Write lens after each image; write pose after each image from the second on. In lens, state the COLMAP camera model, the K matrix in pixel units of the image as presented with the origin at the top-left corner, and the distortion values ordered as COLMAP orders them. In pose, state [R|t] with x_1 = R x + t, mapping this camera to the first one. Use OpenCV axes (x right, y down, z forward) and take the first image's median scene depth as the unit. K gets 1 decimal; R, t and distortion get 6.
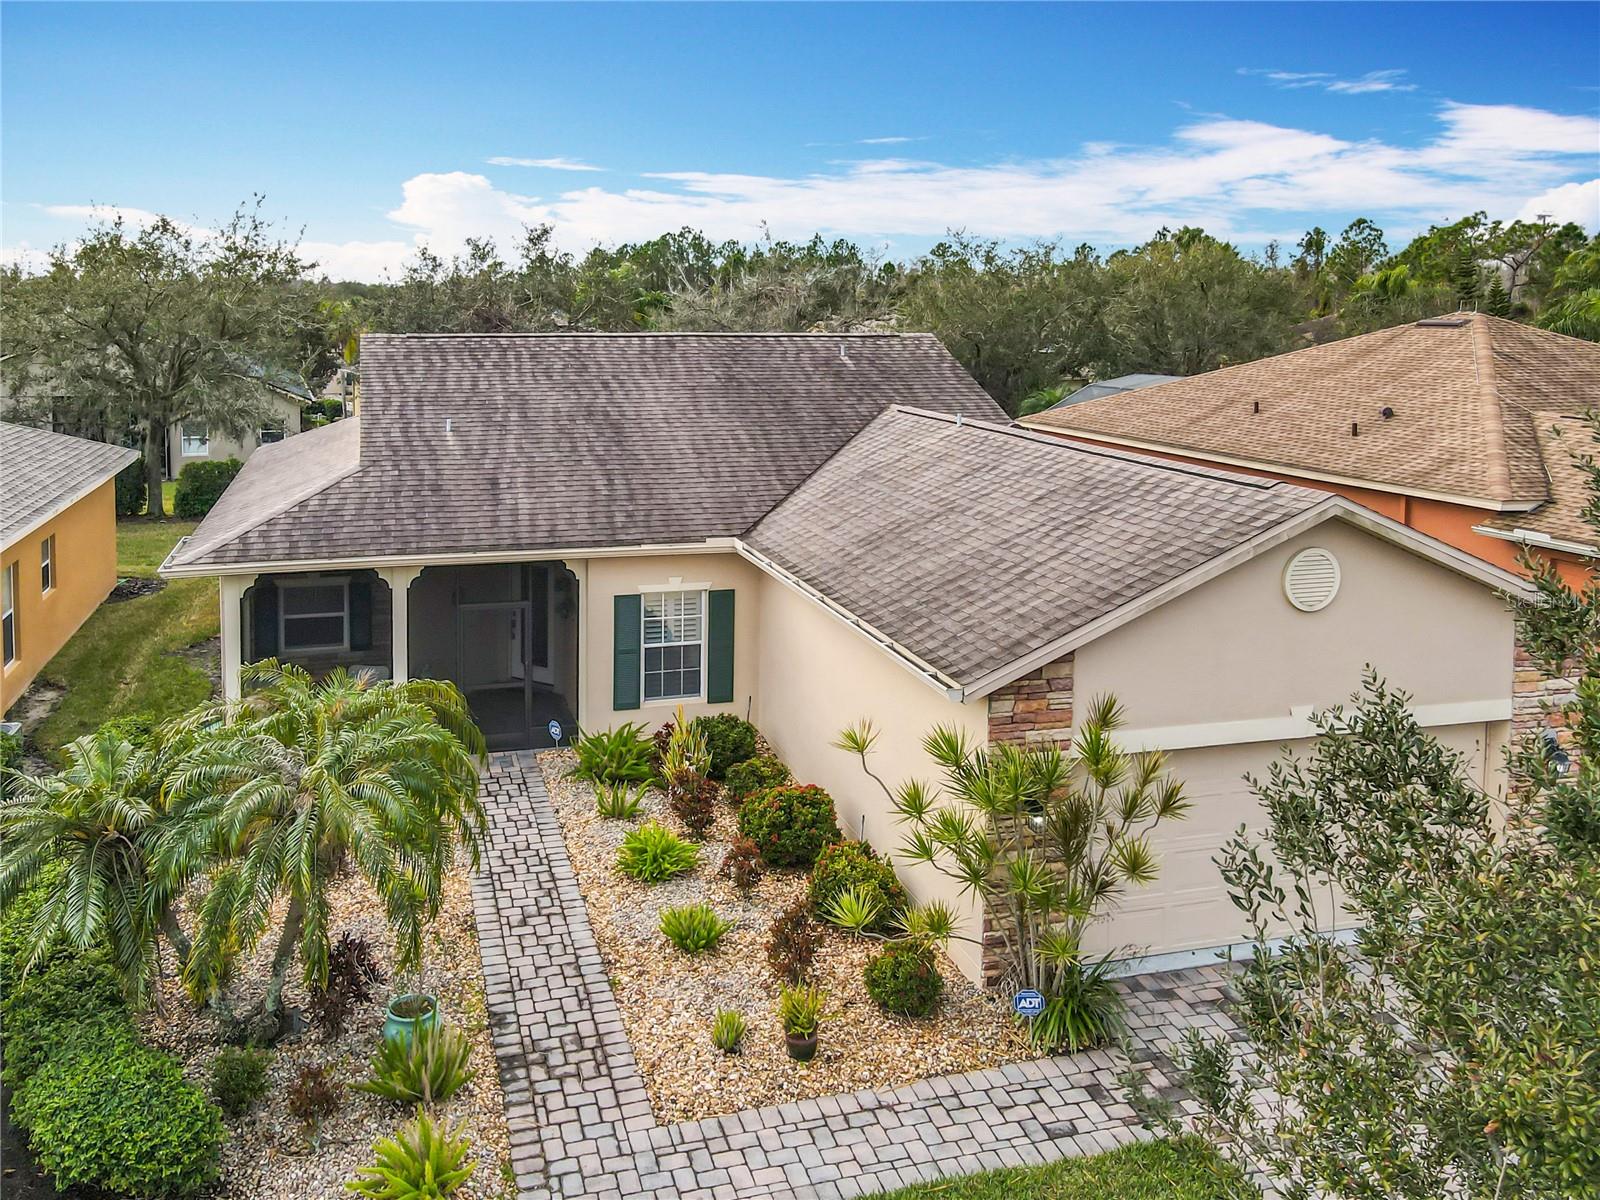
lens RADIAL K [[1285.7, 0, 711.0], [0, 1285.7, 398.2], [0, 0, 1]] dist [0.010748, 0.005664]
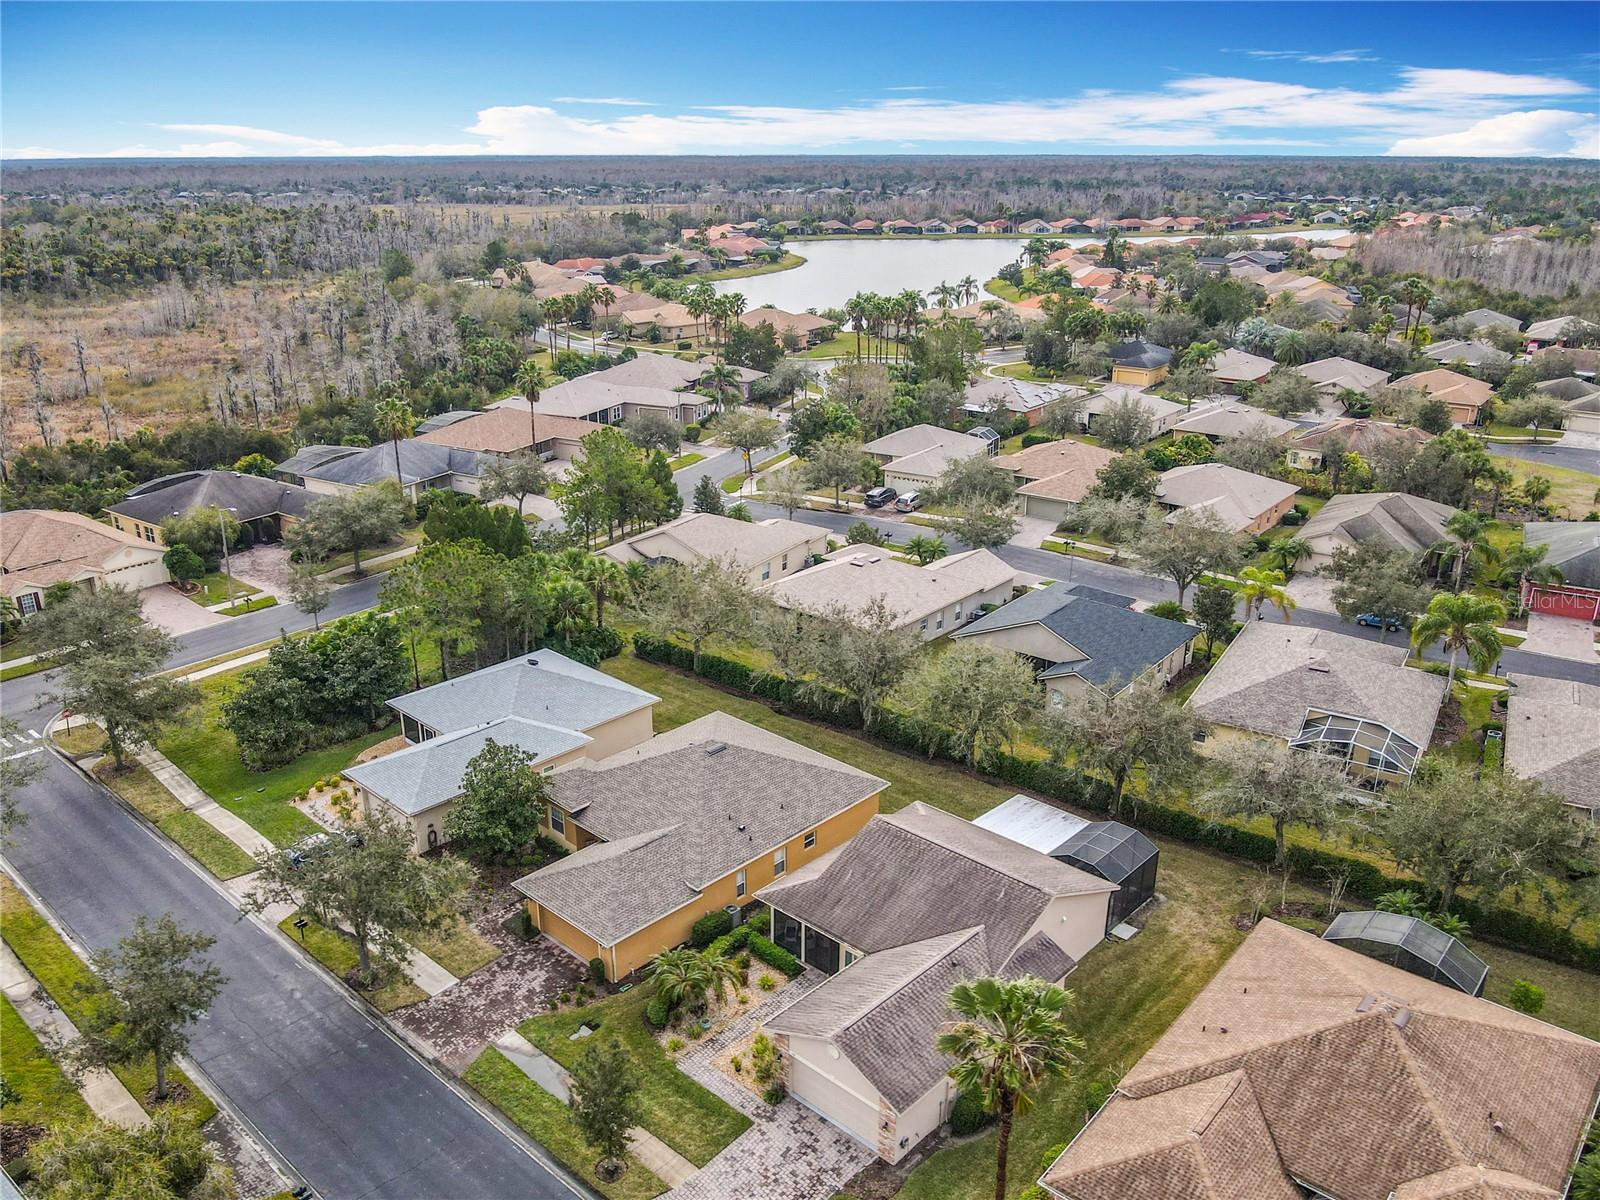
lens RADIAL K [[1228.7, 0, 817.5], [0, 1228.7, 620.5], [0, 0, 1]] dist [-0.026511, 0.003850]
pose [[0.545853, 0.295952, -0.783873, 2.377468], [-0.068594, 0.948186, 0.310222, -1.835043], [0.835069, -0.115567, 0.537871, -0.779450]]
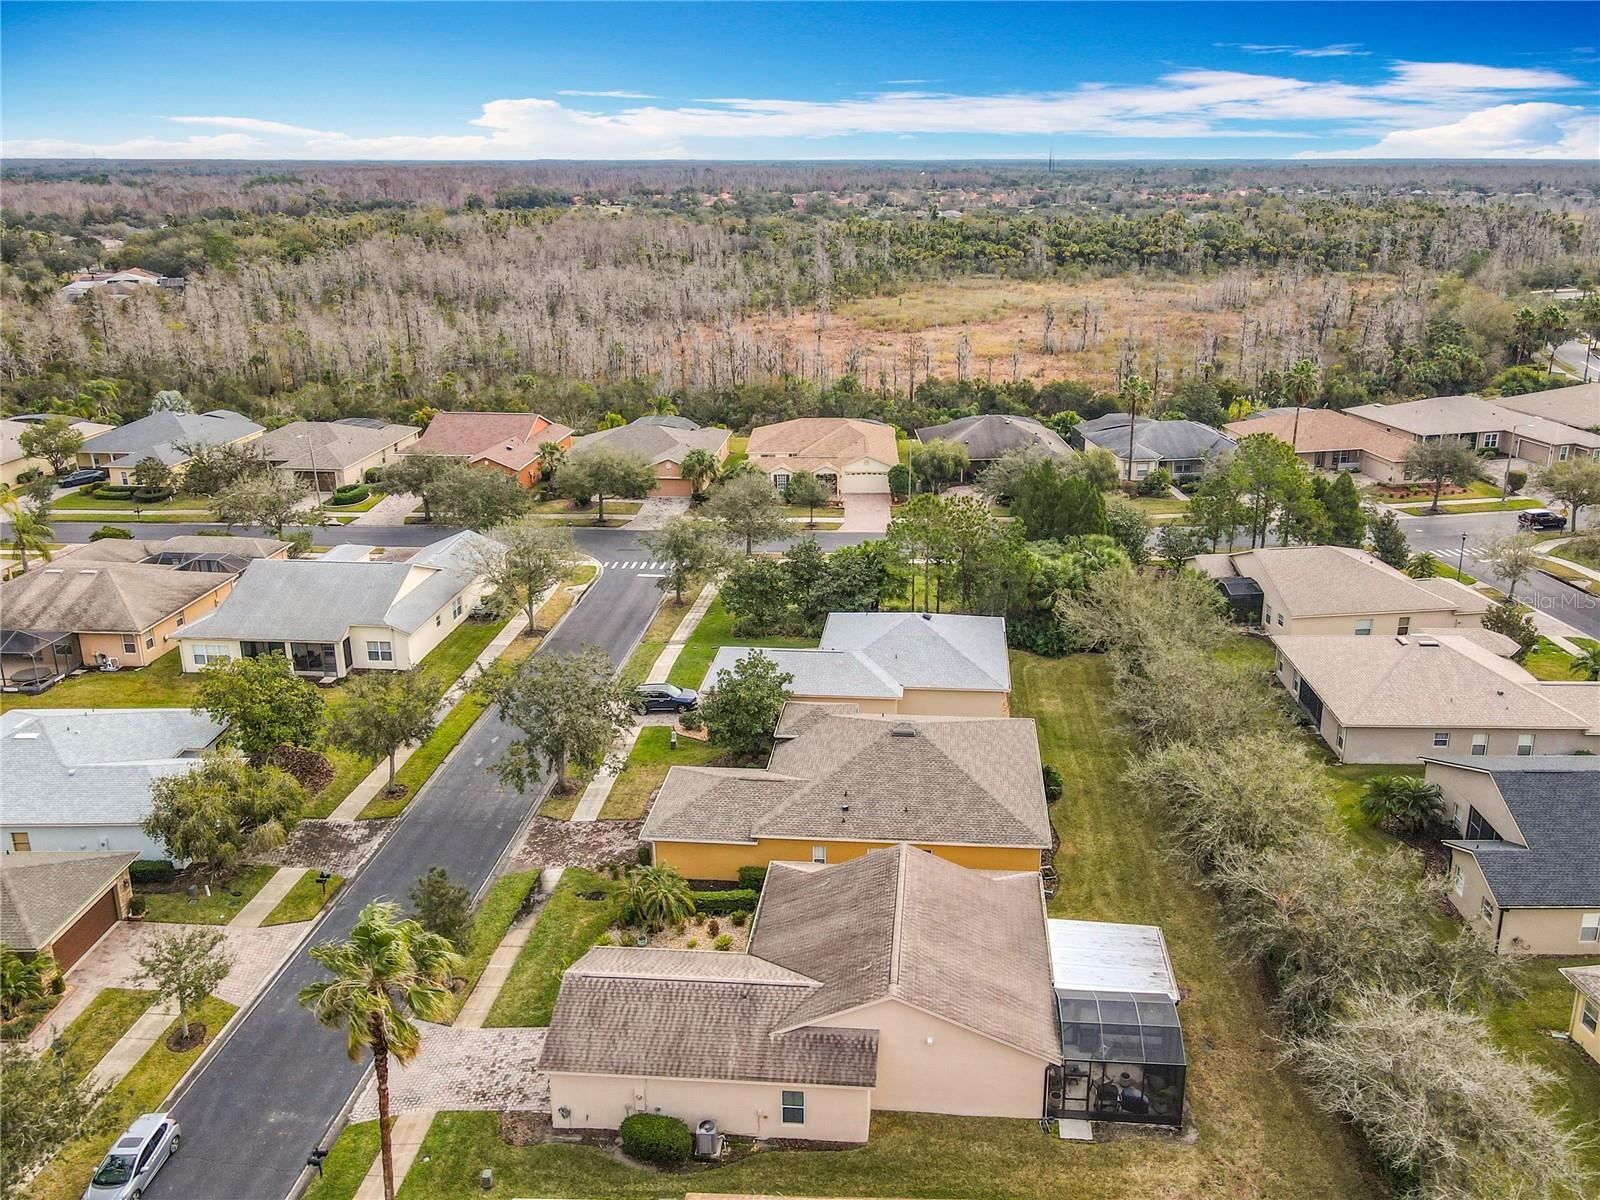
lens RADIAL K [[1230.0, 0, 874.0], [0, 1230.0, 482.7], [0, 0, 1]] dist [0.003830, 0.005123]
pose [[-0.311937, 0.239533, -0.919412, 2.642928], [-0.078095, 0.957959, 0.276072, -2.021373], [0.946888, 0.157919, -0.280116, 2.128287]]
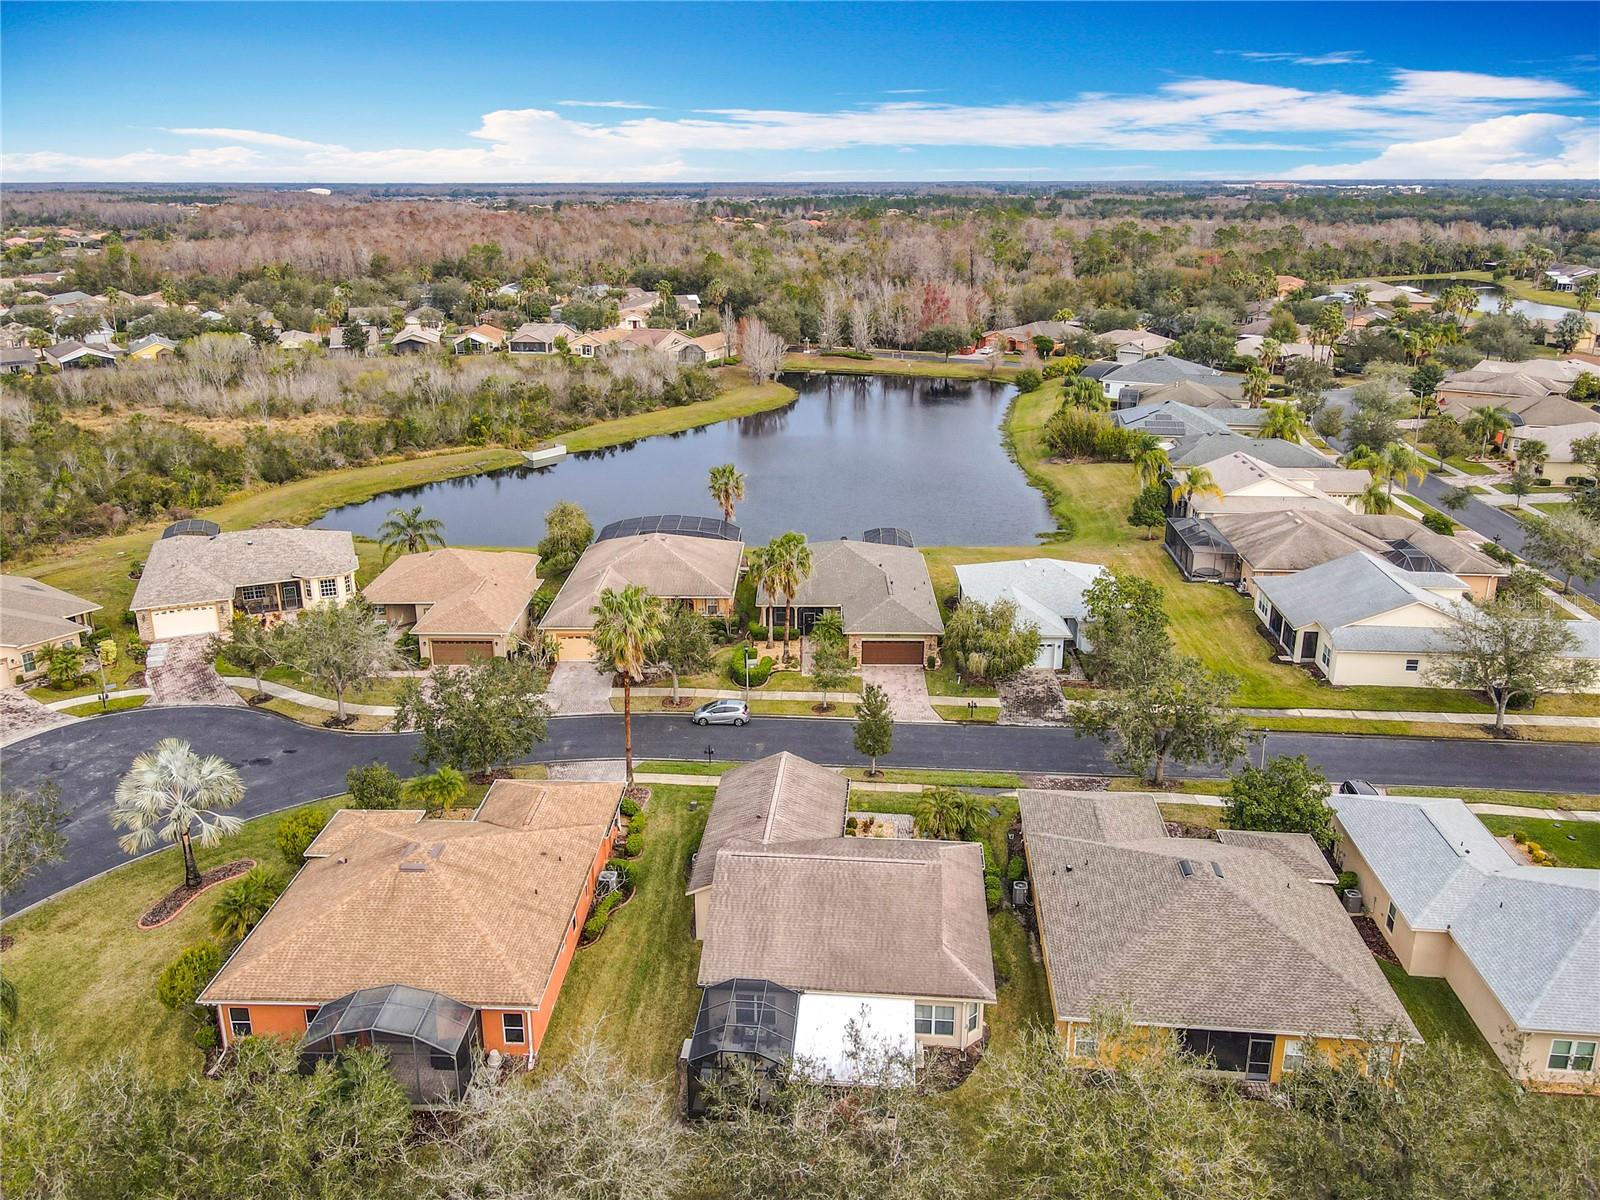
lens RADIAL K [[1190.9, 0, 805.3], [0, 1190.9, 605.6], [0, 0, 1]] dist [0.009112, 0.007971]
pose [[-0.943322, -0.113030, 0.312037, -0.997348], [0.024664, 0.913740, 0.405549, -2.173397], [-0.330960, 0.390260, -0.859164, 4.195625]]
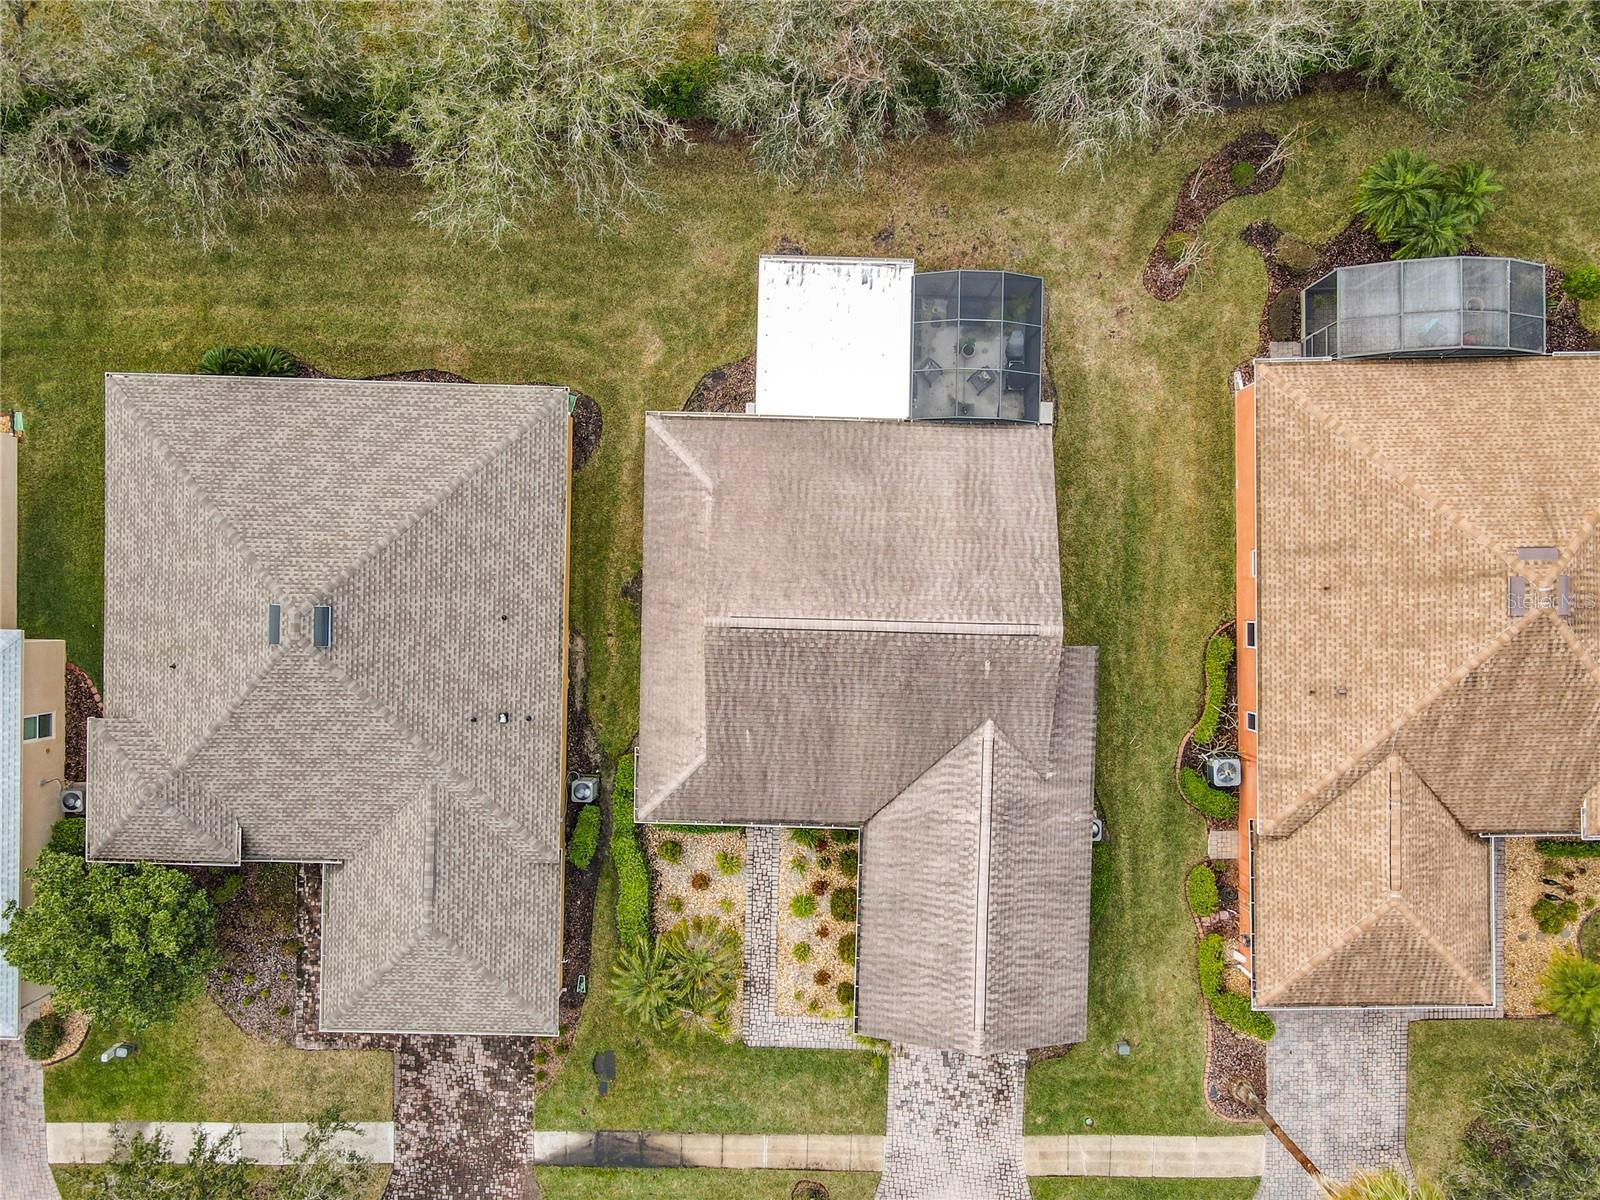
lens RADIAL K [[1166.1, 0, 828.4], [0, 1166.1, 618.8], [0, 0, 1]] dist [0.011462, 0.001076]
pose [[0.960609, 0.277614, 0.012697, -0.185756], [-0.028213, 0.051966, 0.998250, -2.219798], [0.276468, -0.959286, 0.057751, 1.328786]]
